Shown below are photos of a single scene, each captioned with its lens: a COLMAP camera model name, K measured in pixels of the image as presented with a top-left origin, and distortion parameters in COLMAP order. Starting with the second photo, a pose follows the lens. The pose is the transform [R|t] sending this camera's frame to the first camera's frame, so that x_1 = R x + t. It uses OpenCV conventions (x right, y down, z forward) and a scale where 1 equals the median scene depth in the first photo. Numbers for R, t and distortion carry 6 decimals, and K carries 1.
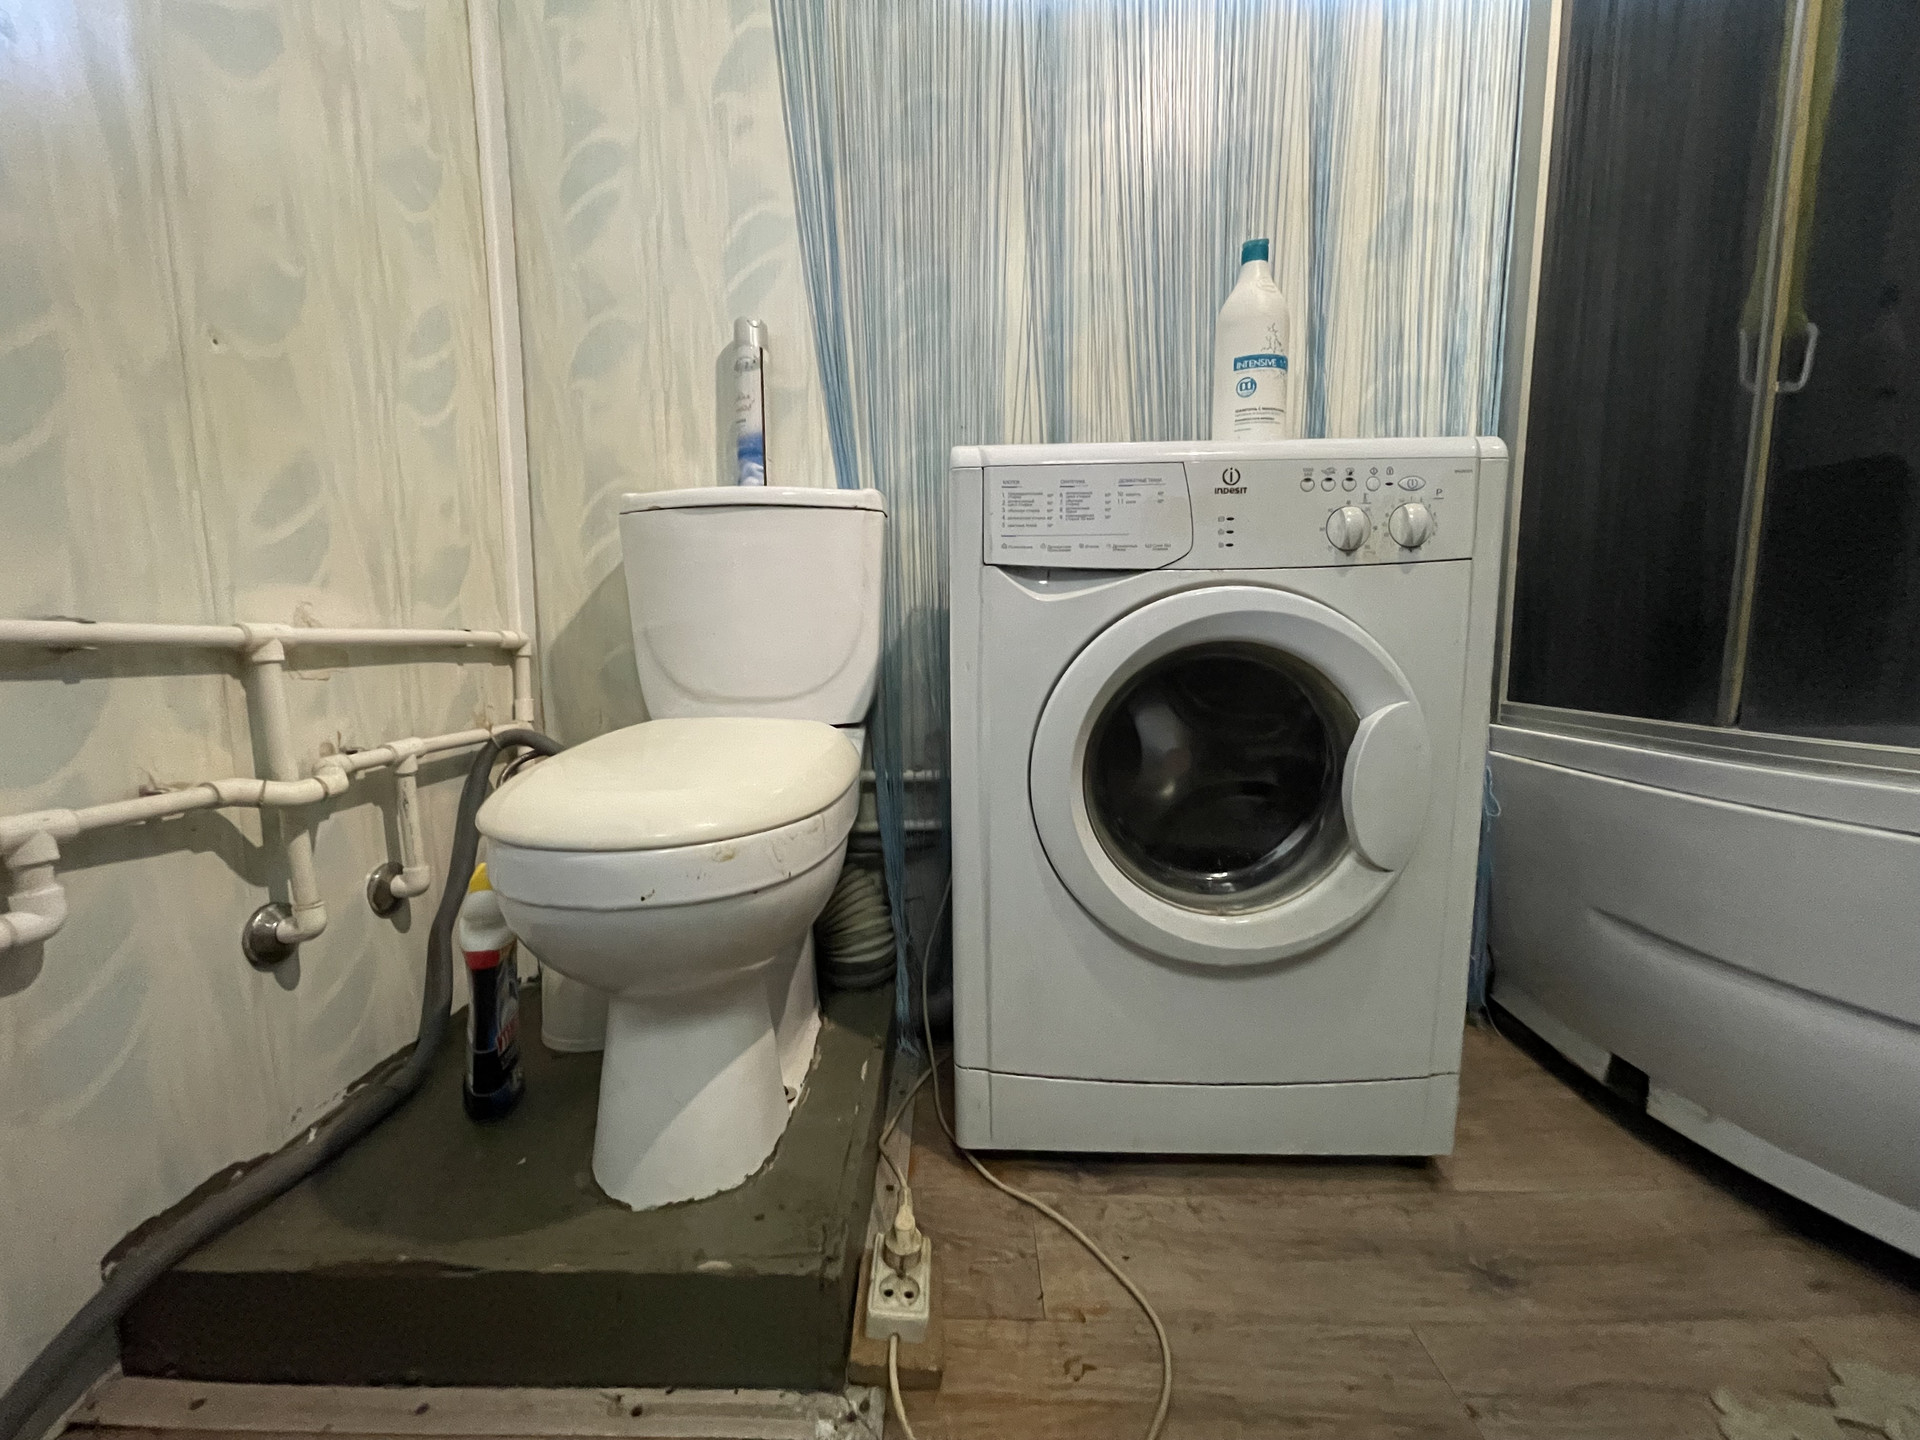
lens RADIAL K [[762.8, 0, 953.6], [0, 762.8, 718.9], [0, 0, 1]] dist [-0.001061, -0.000186]
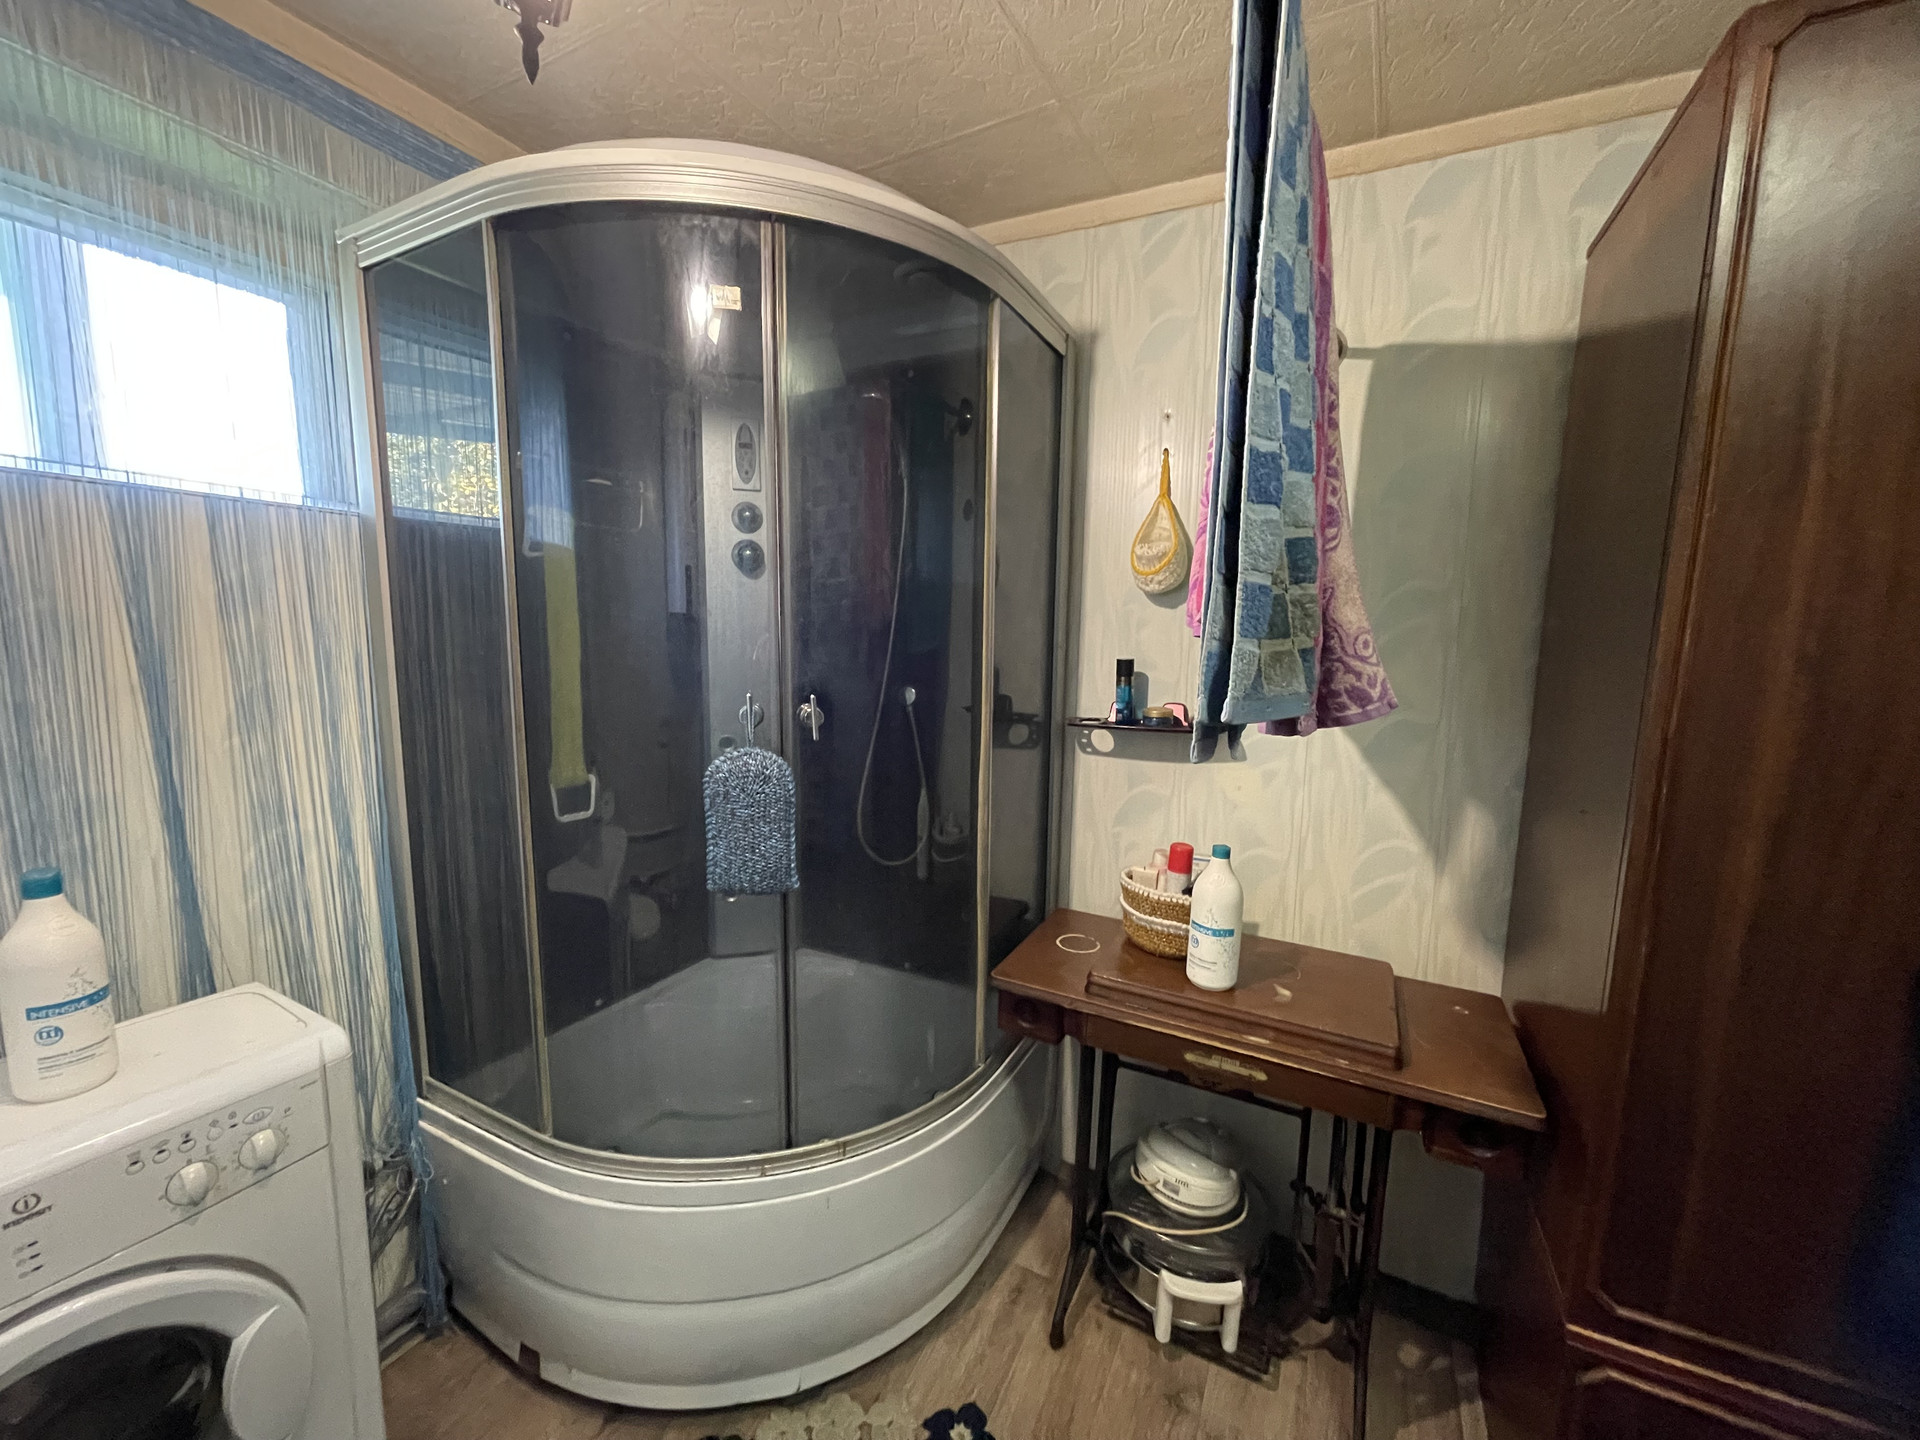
lens RADIAL K [[762.8, 0, 952.5], [0, 762.8, 722.1], [0, 0, 1]] dist [-0.001061, -0.000186]
pose [[0.452707, -0.099867, 0.886049, 0.099246], [0.097937, 0.993265, 0.061912, -0.874537], [-0.886265, 0.058749, 0.459439, -0.536370]]
